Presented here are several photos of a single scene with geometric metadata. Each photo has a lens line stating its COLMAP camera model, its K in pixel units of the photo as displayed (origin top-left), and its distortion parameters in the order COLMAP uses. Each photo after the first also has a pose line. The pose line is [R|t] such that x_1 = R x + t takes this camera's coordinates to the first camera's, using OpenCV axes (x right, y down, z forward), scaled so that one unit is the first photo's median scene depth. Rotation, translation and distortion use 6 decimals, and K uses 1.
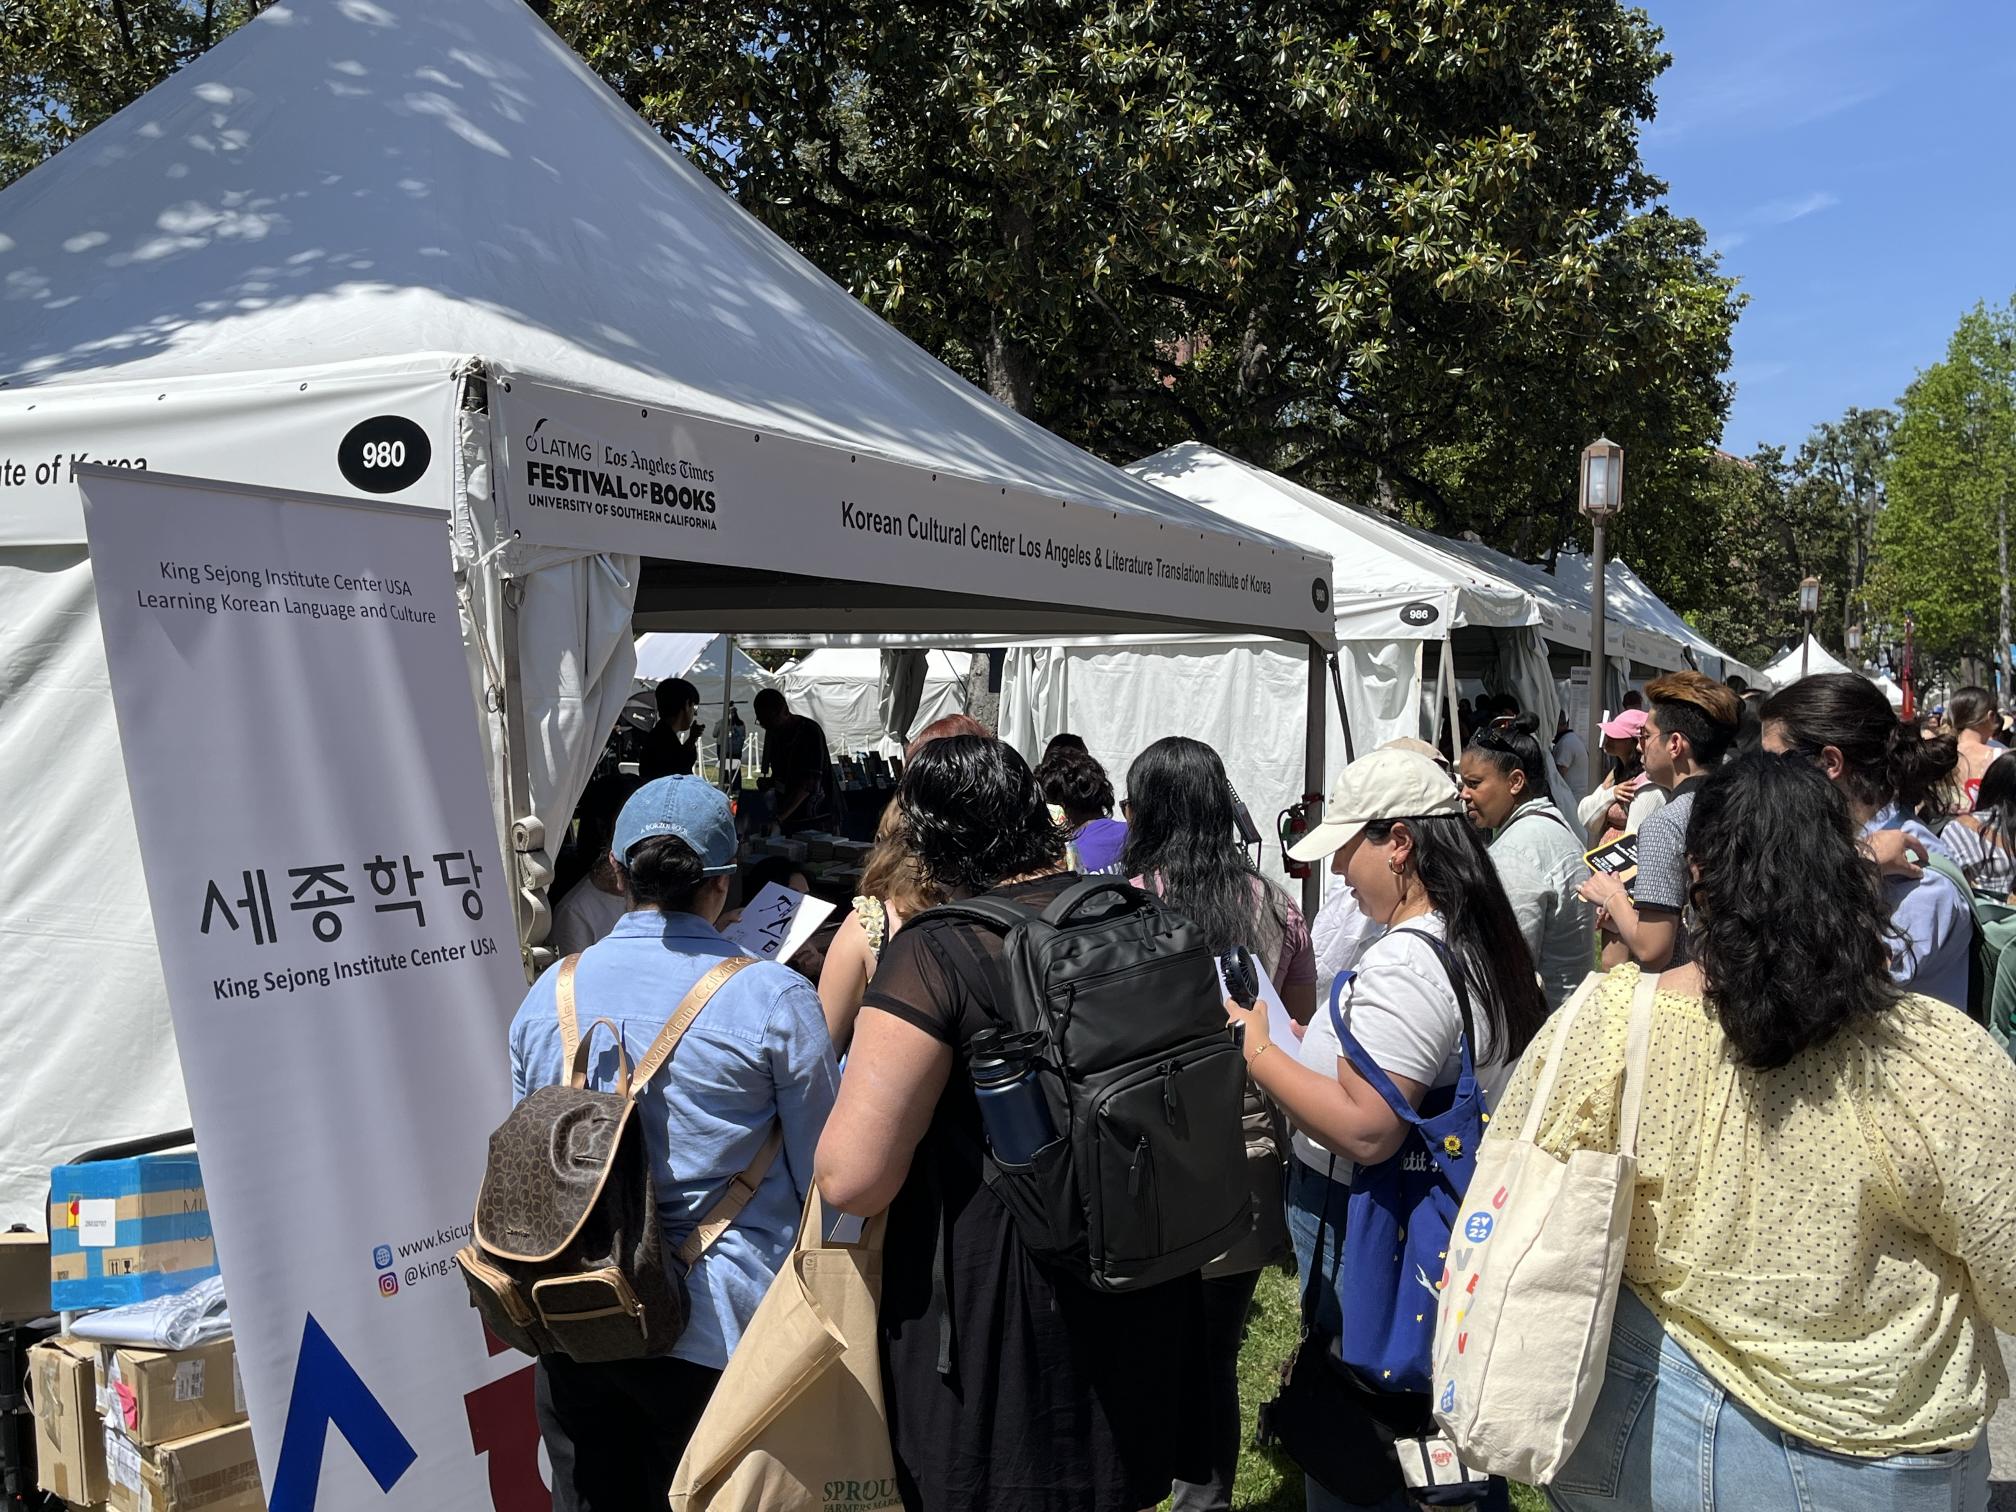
lens RADIAL K [[1890.6, 0, 1009.7], [0, 1890.6, 759.1], [0, 0, 1]] dist [0.046934, 0.000000]
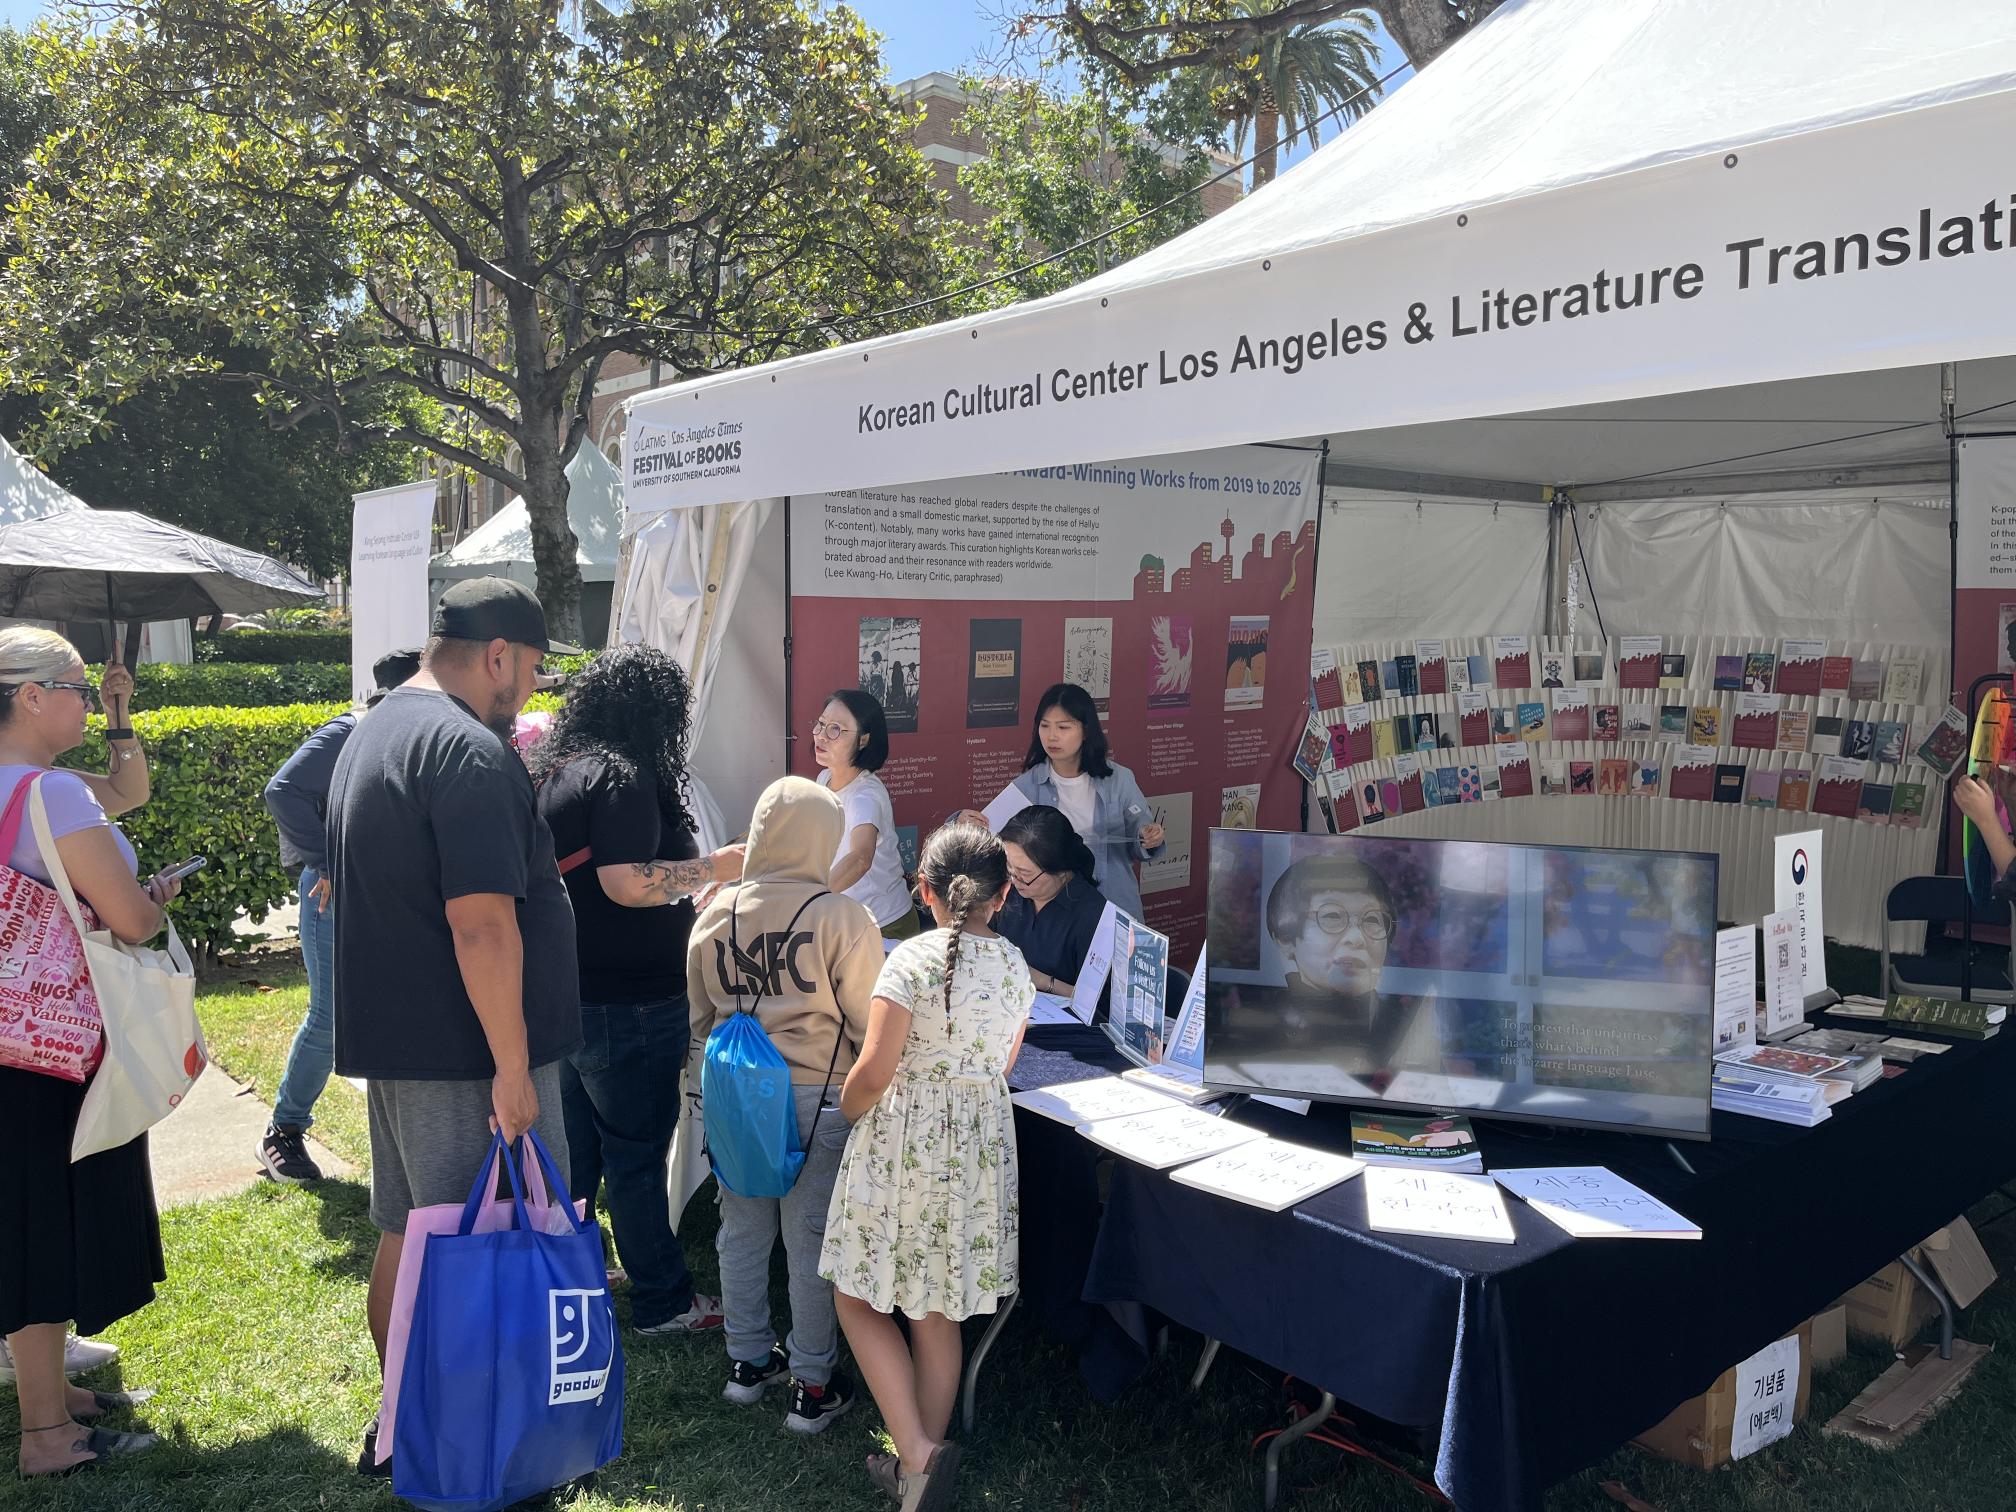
lens RADIAL K [[1513.8, 0, 1003.1], [0, 1513.8, 752.6], [0, 0, 1]] dist [0.004269, 0.001270]
pose [[-0.383324, 0.068705, -0.921055, 0.702347], [-0.038292, 0.995190, 0.090172, -0.039994], [0.922820, 0.069834, -0.378850, 1.603056]]
